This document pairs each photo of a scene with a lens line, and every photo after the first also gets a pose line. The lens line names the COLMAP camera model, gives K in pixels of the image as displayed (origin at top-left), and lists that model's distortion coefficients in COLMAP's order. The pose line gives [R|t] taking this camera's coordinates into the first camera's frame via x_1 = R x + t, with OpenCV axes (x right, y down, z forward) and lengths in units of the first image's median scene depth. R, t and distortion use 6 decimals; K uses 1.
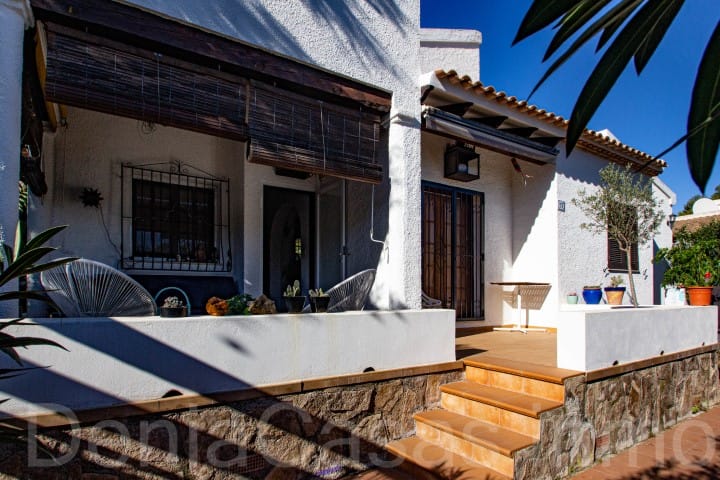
lens RADIAL K [[431.3, 0, 361.0], [0, 431.3, 285.9], [0, 0, 1]] dist [-0.005834, -0.002420]
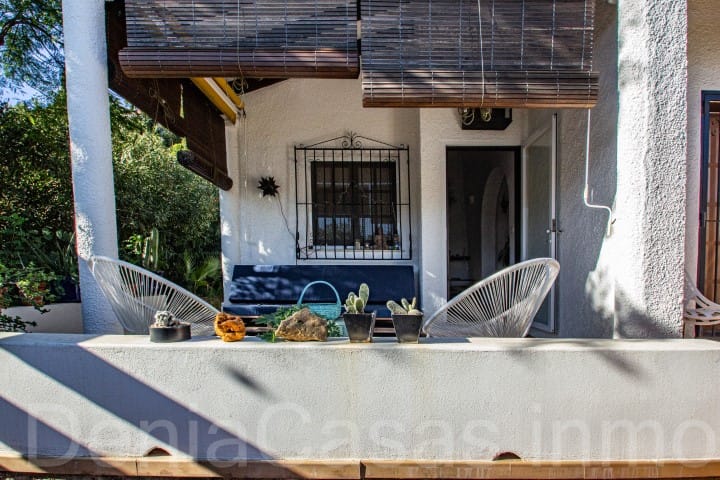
lens RADIAL K [[431.3, 0, 361.0], [0, 431.3, 285.9], [0, 0, 1]] dist [-0.005834, -0.002420]
pose [[0.821598, 0.019270, -0.569742, 0.100548], [0.004916, 0.999152, 0.040883, -0.018924], [0.570047, -0.036390, 0.820806, 0.298637]]
